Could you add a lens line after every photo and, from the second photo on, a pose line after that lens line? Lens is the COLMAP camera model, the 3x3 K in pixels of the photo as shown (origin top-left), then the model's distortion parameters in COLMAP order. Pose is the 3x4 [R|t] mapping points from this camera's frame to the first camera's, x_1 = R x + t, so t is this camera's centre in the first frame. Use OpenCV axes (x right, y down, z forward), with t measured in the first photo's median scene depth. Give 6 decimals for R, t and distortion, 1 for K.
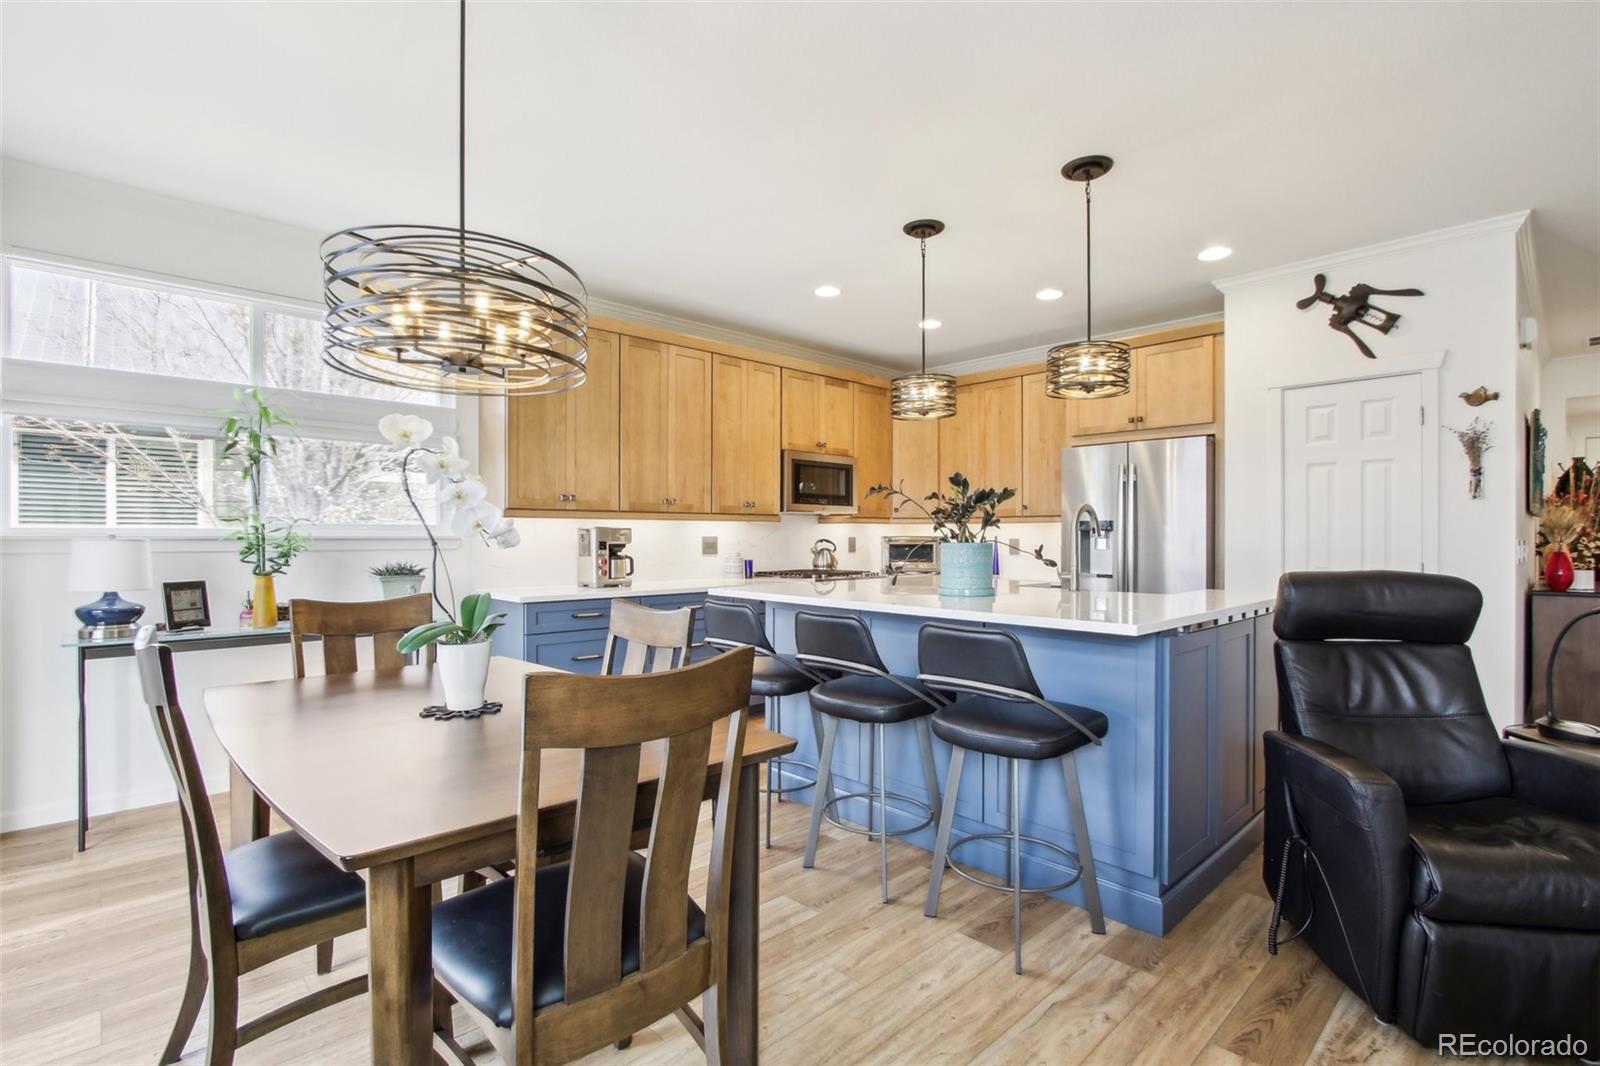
lens RADIAL K [[734.3, 0, 800.0], [0, 734.3, 533.0], [0, 0, 1]] dist [-0.002018, -0.000312]
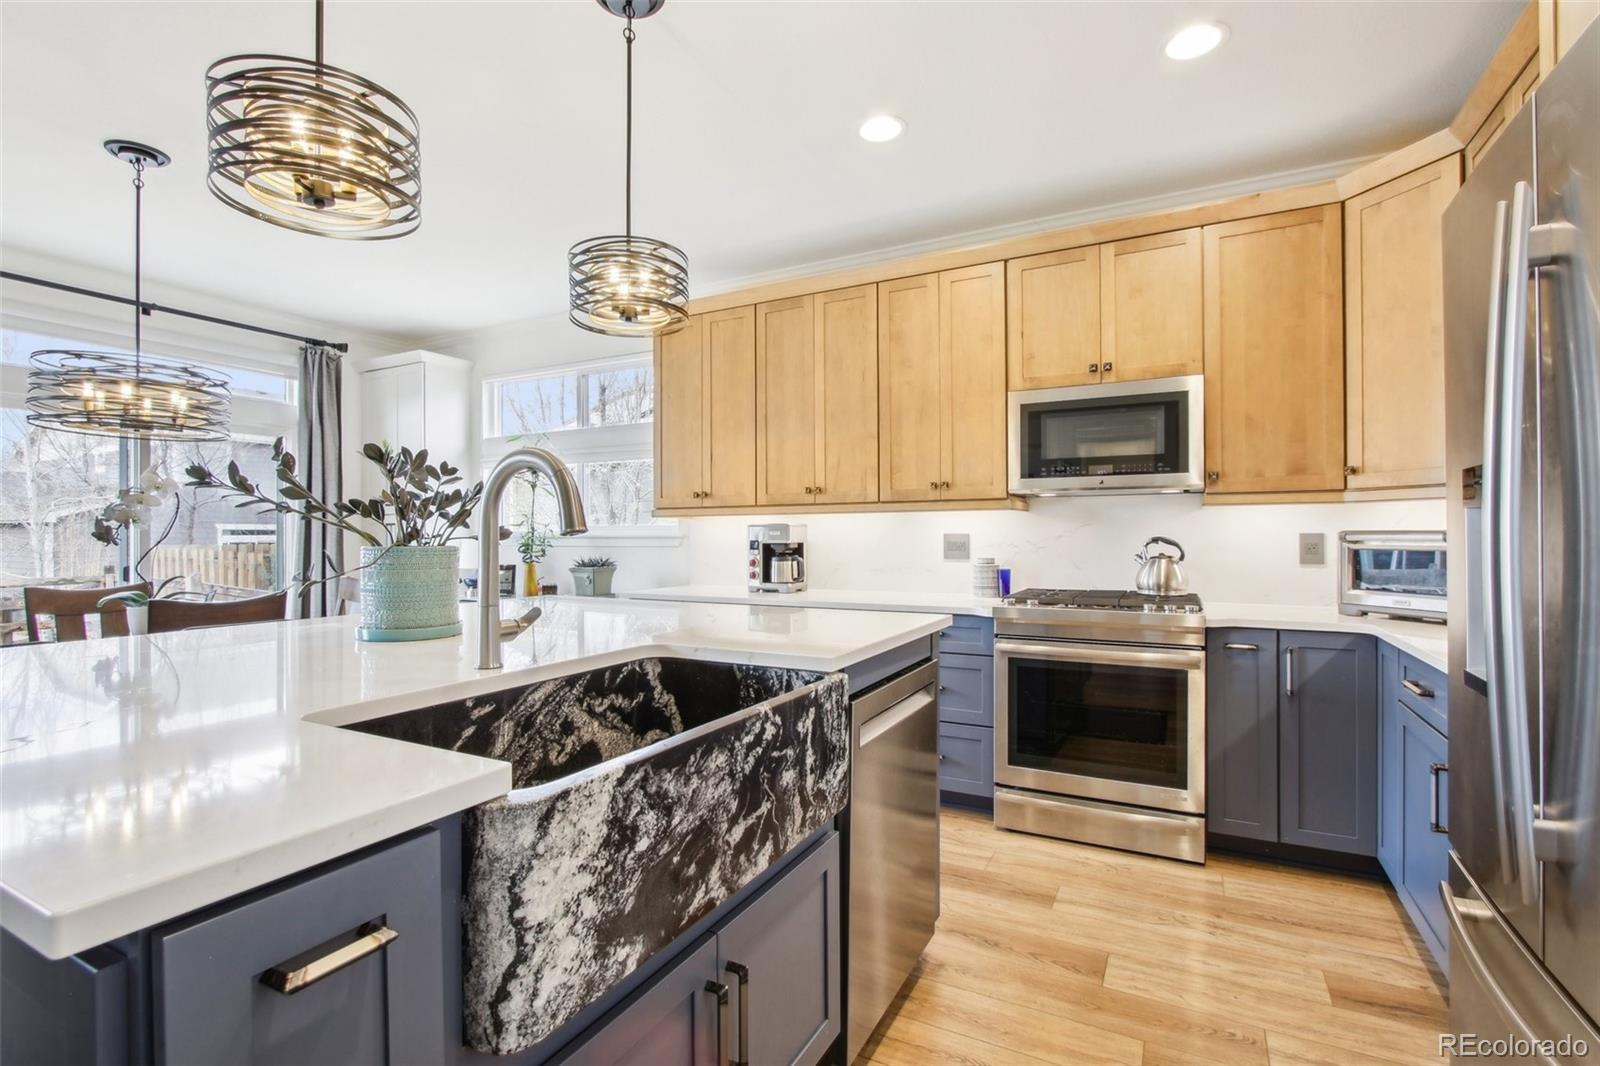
lens RADIAL K [[734.3, 0, 800.0], [0, 734.3, 533.0], [0, 0, 1]] dist [-0.002018, -0.000312]
pose [[0.317146, 0.000906, -0.948376, 0.540436], [0.007799, 0.999963, 0.003564, 0.000225], [0.948345, -0.008527, 0.317127, 0.691067]]
